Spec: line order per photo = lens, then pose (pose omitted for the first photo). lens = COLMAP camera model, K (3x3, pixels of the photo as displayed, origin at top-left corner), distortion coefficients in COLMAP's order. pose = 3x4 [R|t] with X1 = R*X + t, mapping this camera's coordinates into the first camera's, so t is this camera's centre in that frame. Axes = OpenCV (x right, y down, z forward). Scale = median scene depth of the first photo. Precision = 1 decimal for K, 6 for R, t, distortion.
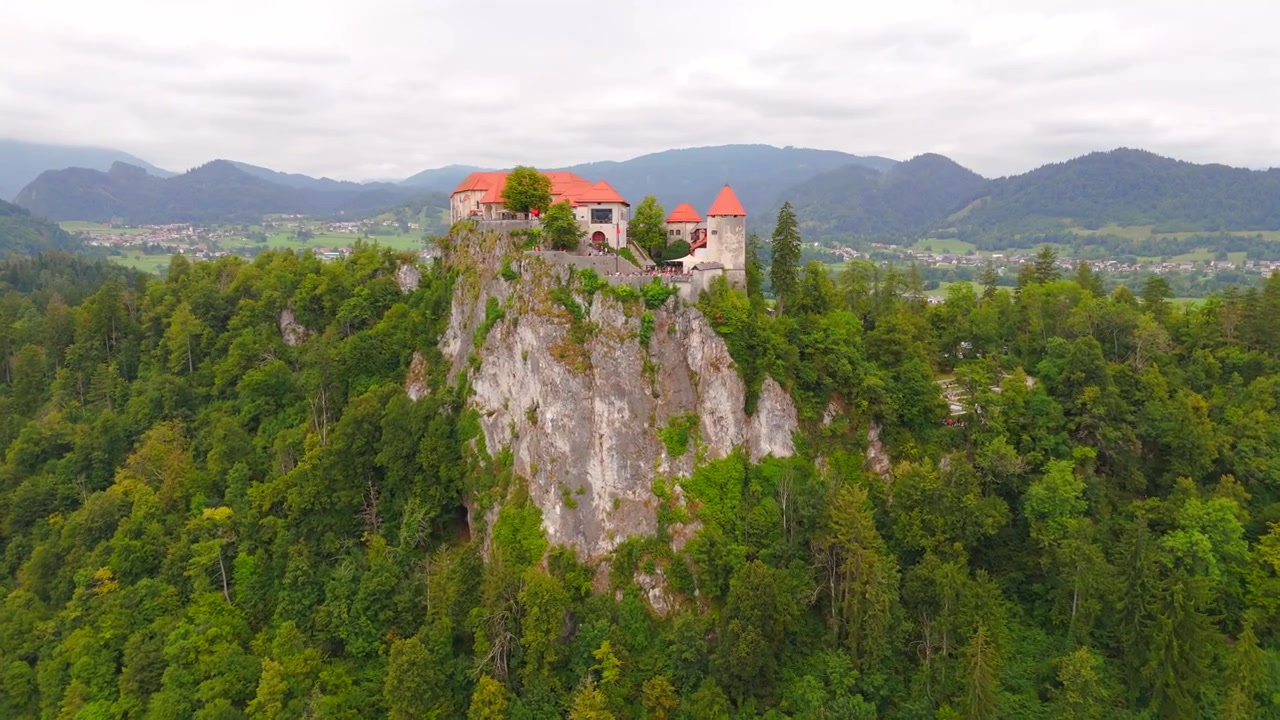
lens RADIAL K [[943.9, 0, 640.0], [0, 943.9, 360.0], [0, 0, 1]] dist [0.078584, -0.070929]
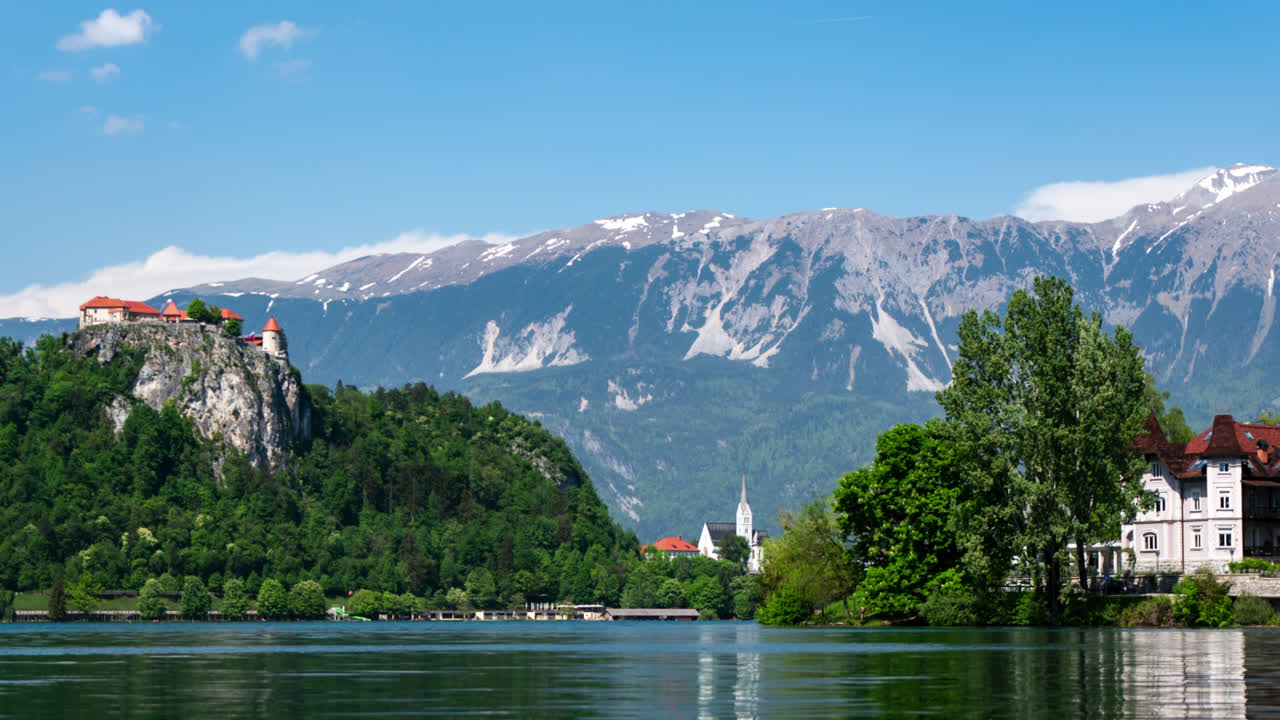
lens RADIAL K [[2619.8, 0, 640.0], [0, 2619.8, 360.0], [0, 0, 1]] dist [0.194157, -0.257526]
pose [[0.479123, 0.085187, 0.873604, -4.776067], [0.108319, 0.981933, -0.155157, 0.938620], [-0.871038, 0.168967, 0.461240, -2.500711]]
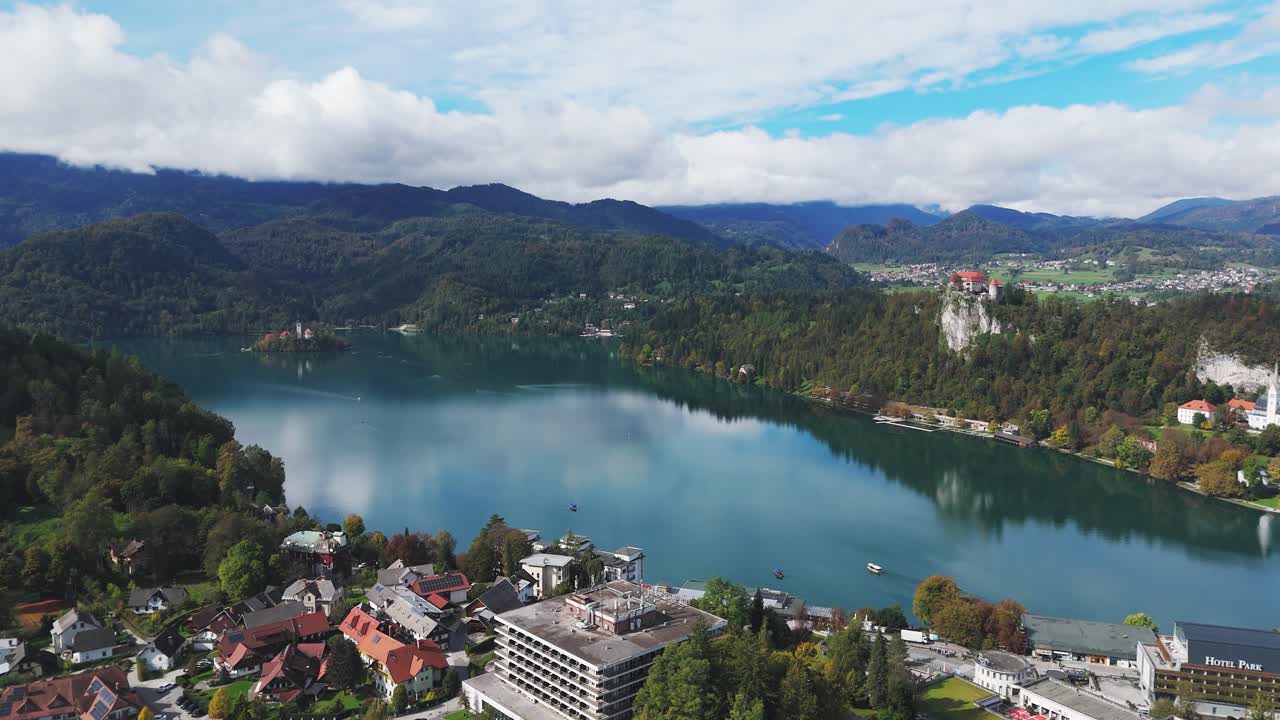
lens RADIAL K [[943.9, 0, 640.0], [0, 943.9, 360.0], [0, 0, 1]] dist [0.078584, -0.070929]
pose [[0.731522, 0.062548, -0.678942, 2.120765], [-0.083941, 0.996470, 0.001359, 0.380564], [0.676631, 0.055997, 0.734190, -3.810620]]
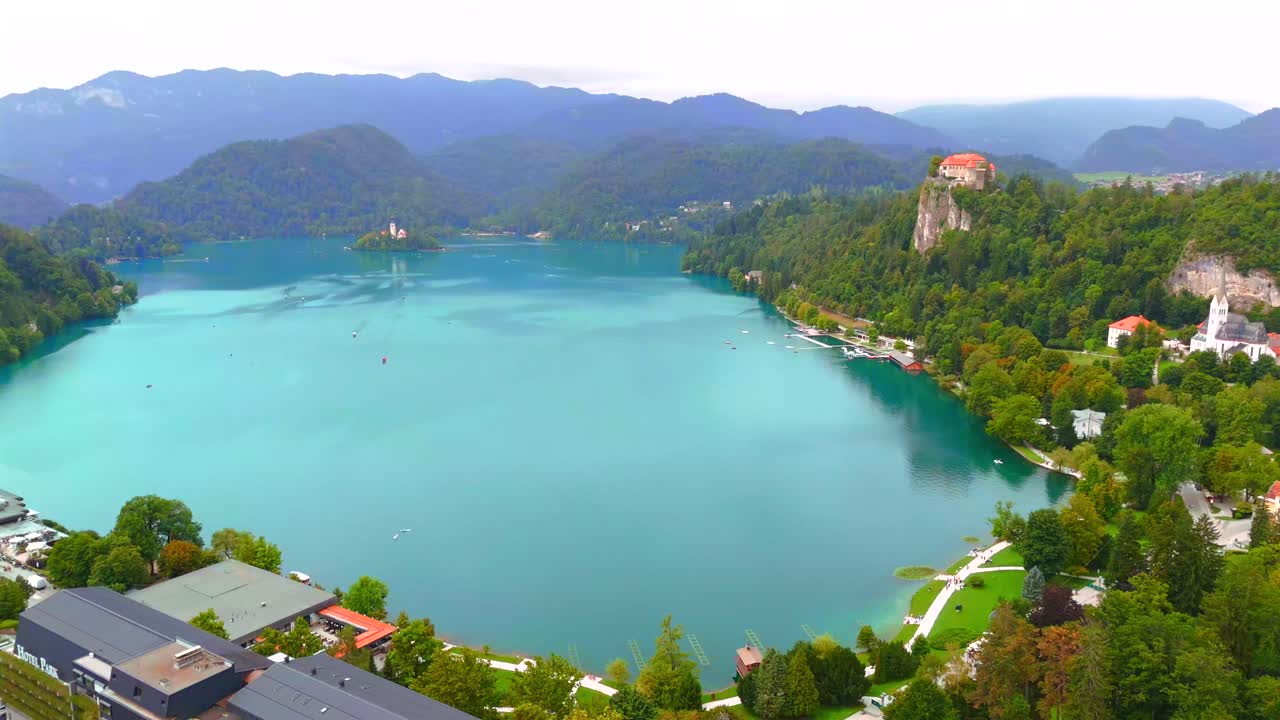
lens RADIAL K [[943.9, 0, 640.0], [0, 943.9, 360.0], [0, 0, 1]] dist [0.078584, -0.070929]
pose [[0.485831, 0.152229, -0.860694, 2.874164], [-0.110689, 0.987504, 0.112178, 0.328503], [0.867016, 0.040770, 0.496610, -2.024865]]
